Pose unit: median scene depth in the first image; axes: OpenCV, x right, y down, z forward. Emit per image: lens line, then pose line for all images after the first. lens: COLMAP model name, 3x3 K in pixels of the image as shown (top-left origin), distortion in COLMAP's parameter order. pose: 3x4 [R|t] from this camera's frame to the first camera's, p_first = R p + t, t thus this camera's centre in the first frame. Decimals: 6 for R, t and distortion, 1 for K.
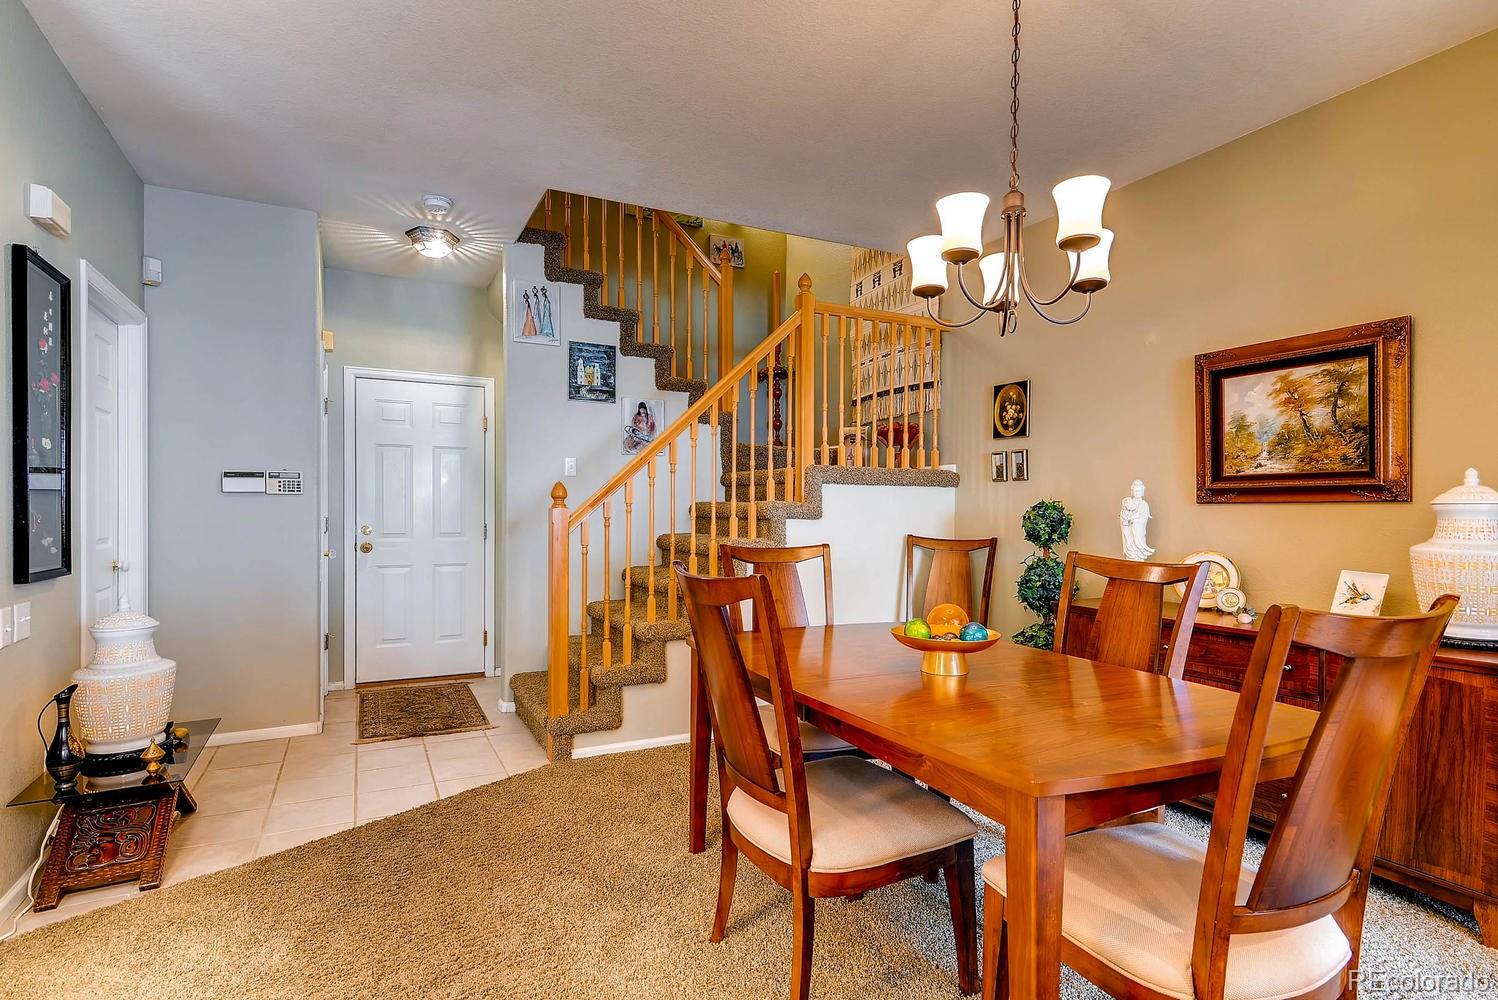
lens RADIAL K [[752.3, 0, 750.9], [0, 752.3, 509.4], [0, 0, 1]] dist [0.001461, 0.000296]
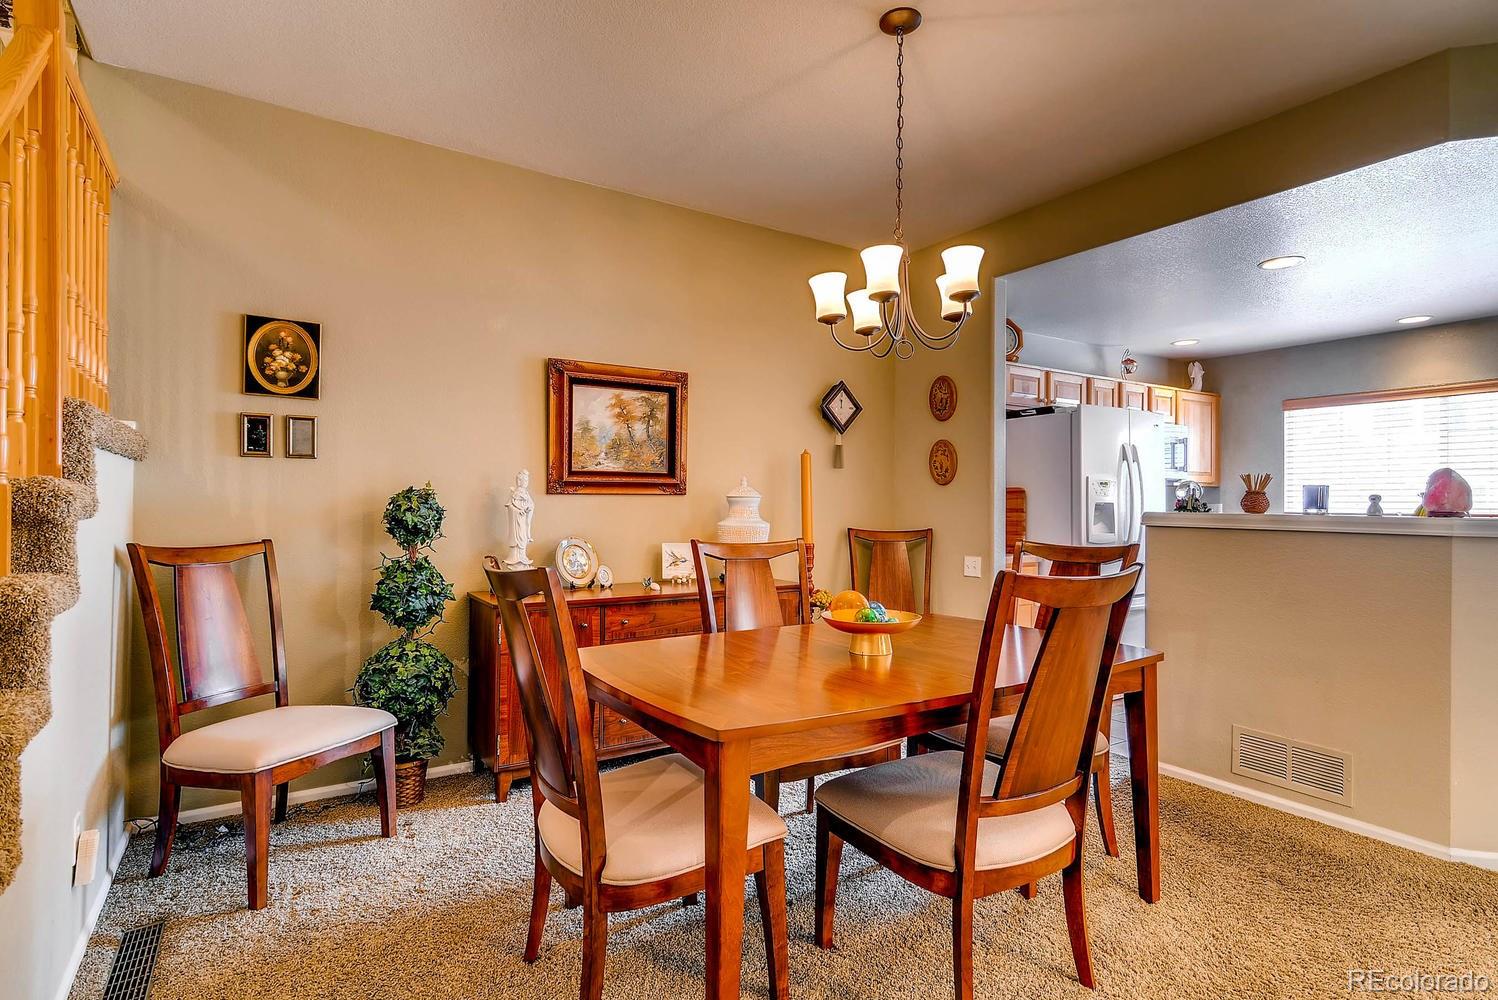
lens RADIAL K [[752.3, 0, 750.9], [0, 752.3, 509.4], [0, 0, 1]] dist [0.001461, 0.000296]
pose [[-0.082892, -0.015522, 0.996438, -0.457305], [-0.009728, 0.999844, 0.014765, -0.003930], [-0.996511, -0.008469, -0.083030, 0.703213]]
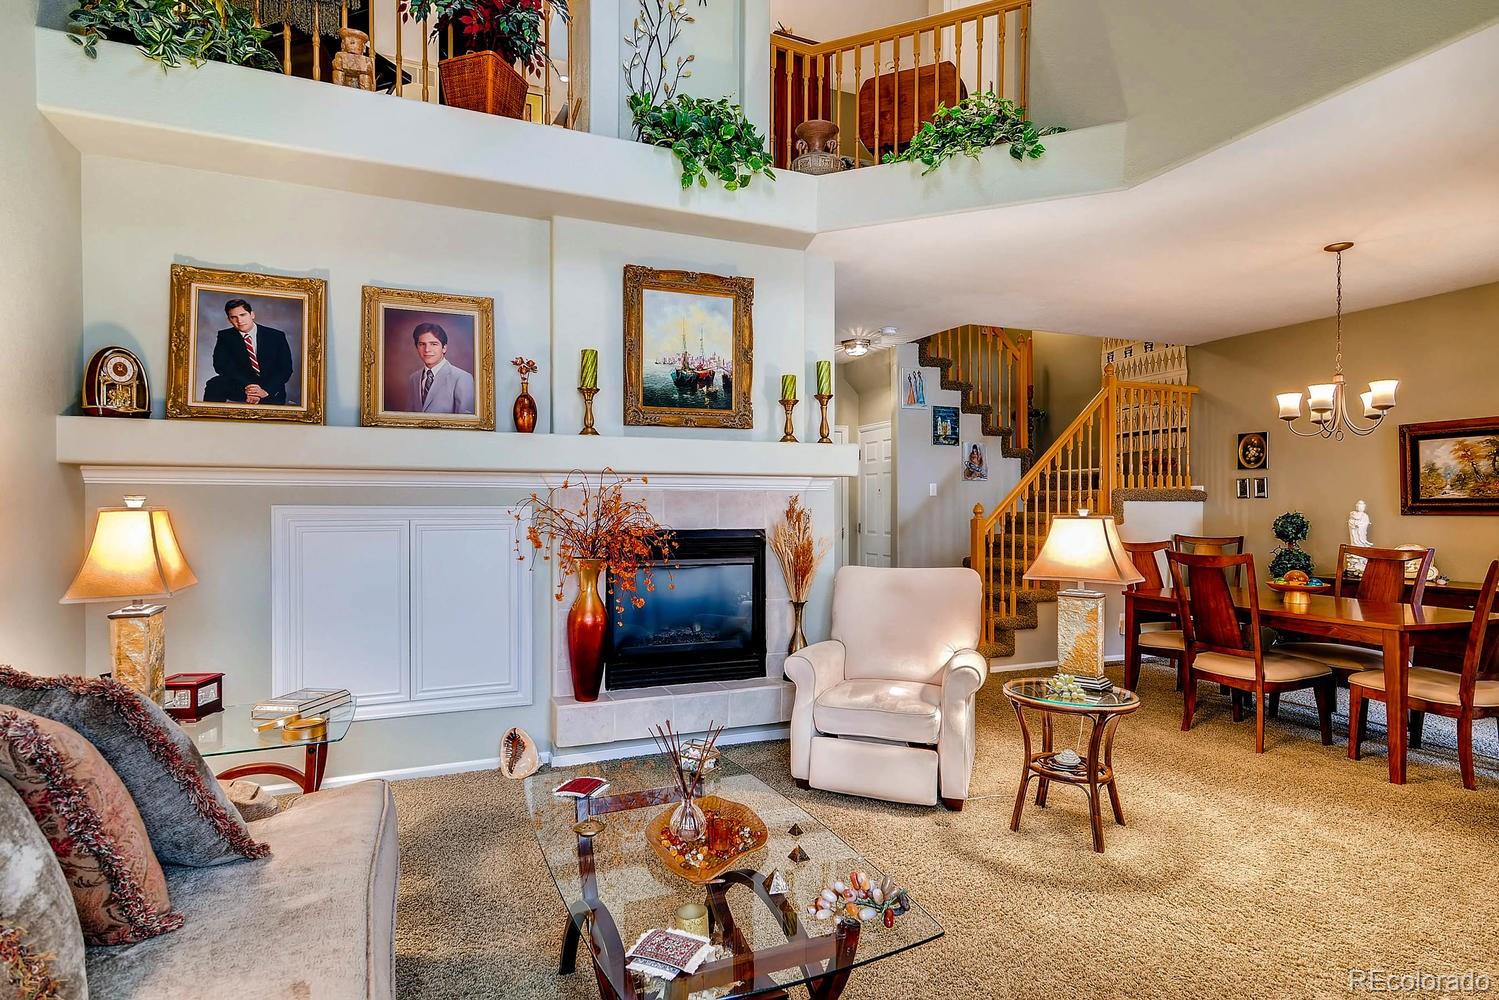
lens RADIAL K [[778.0, 0, 742.2], [0, 778.0, 502.9], [0, 0, 1]] dist [0.001022, 0.000416]
pose [[0.996812, -0.008362, -0.079343, -0.619475], [0.008081, 0.999960, -0.003861, -0.034980], [0.079372, 0.003208, 0.996840, -0.708532]]
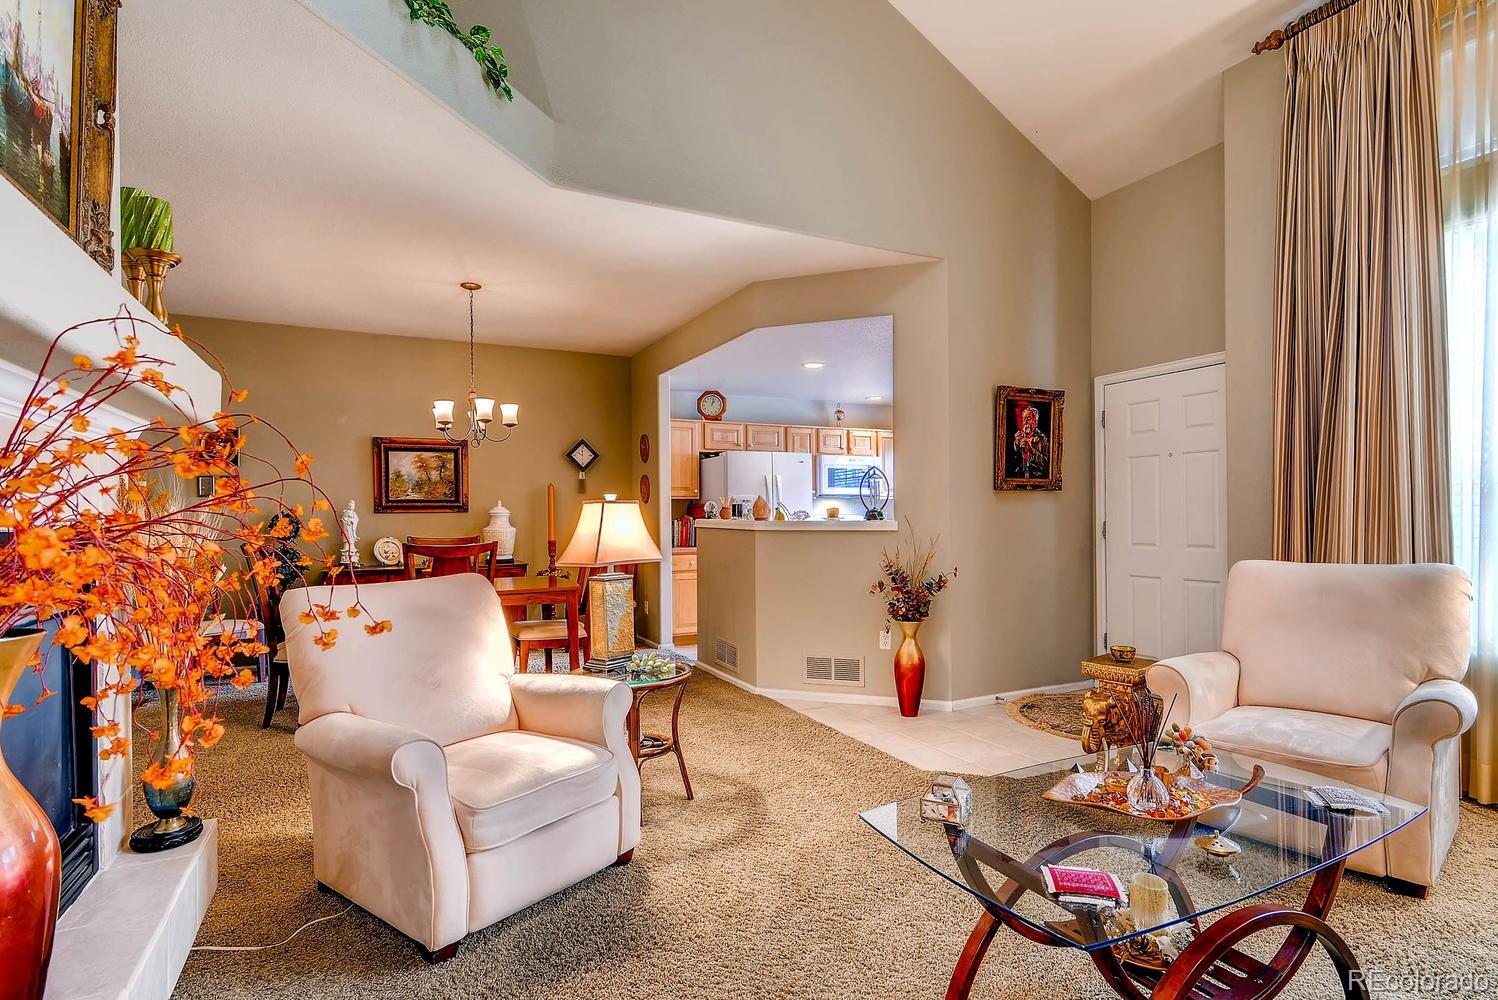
lens RADIAL K [[752.3, 0, 750.9], [0, 752.3, 509.4], [0, 0, 1]] dist [0.001461, 0.000296]
pose [[0.007051, 0.002029, 0.999973, -1.165157], [0.004757, 0.999987, -0.002063, -0.008522], [-0.999964, 0.004771, 0.007042, 0.021831]]
